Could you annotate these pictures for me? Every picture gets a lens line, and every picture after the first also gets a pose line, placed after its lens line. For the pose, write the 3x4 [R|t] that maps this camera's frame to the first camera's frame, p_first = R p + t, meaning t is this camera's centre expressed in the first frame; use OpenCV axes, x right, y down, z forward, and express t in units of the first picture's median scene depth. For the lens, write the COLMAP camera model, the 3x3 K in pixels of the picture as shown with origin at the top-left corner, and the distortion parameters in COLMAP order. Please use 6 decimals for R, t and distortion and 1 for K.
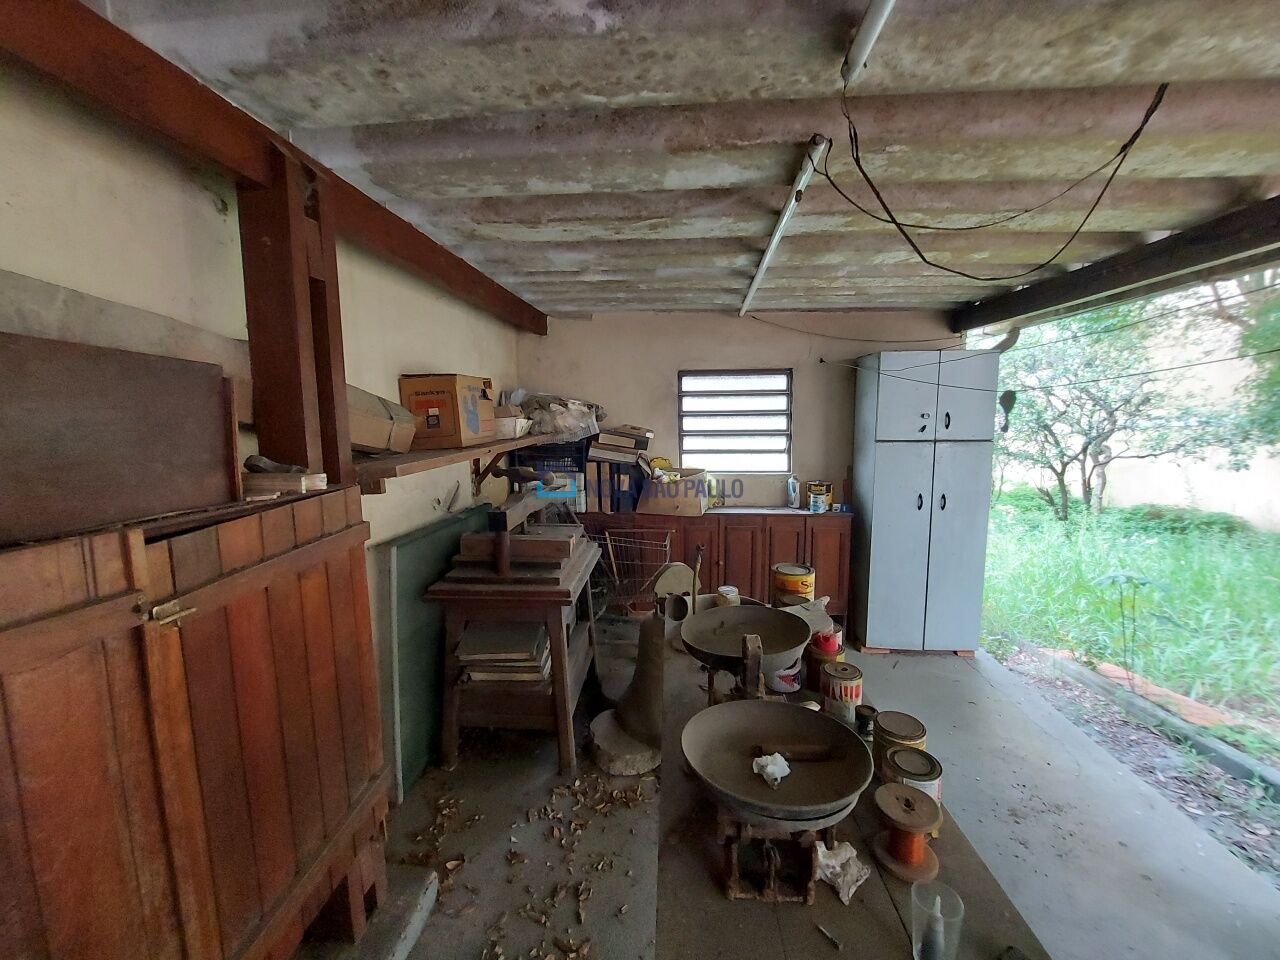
lens RADIAL K [[516.5, 0, 636.1], [0, 516.5, 476.5], [0, 0, 1]] dist [-0.026097, 0.003344]
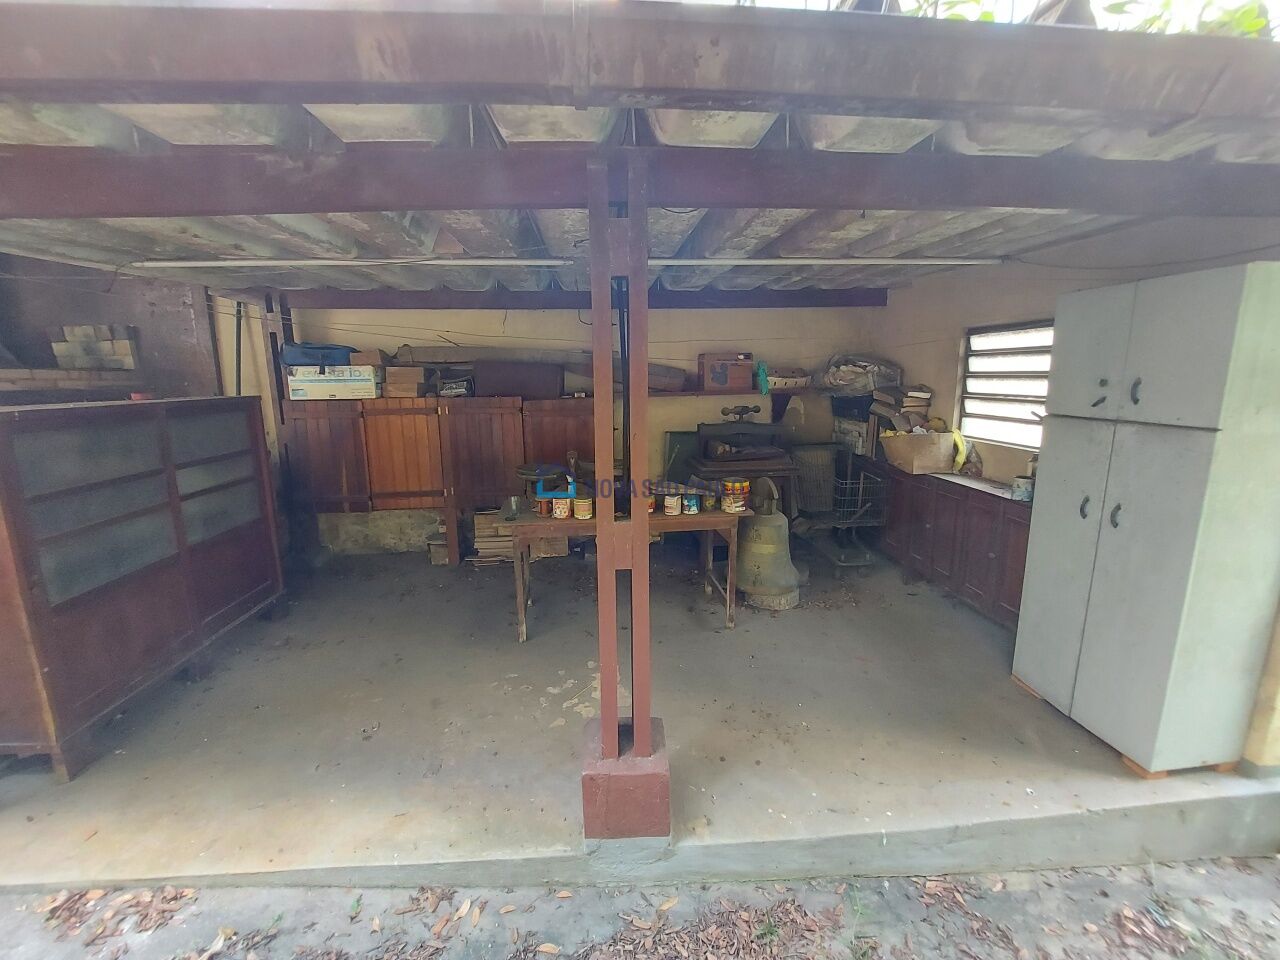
lens RADIAL K [[516.5, 0, 636.1], [0, 516.5, 476.5], [0, 0, 1]] dist [-0.026097, 0.003344]
pose [[0.188086, 0.200835, -0.961400, 0.980570], [-0.109405, 0.977062, 0.182703, -0.045174], [0.976040, 0.070818, 0.205744, 0.230915]]
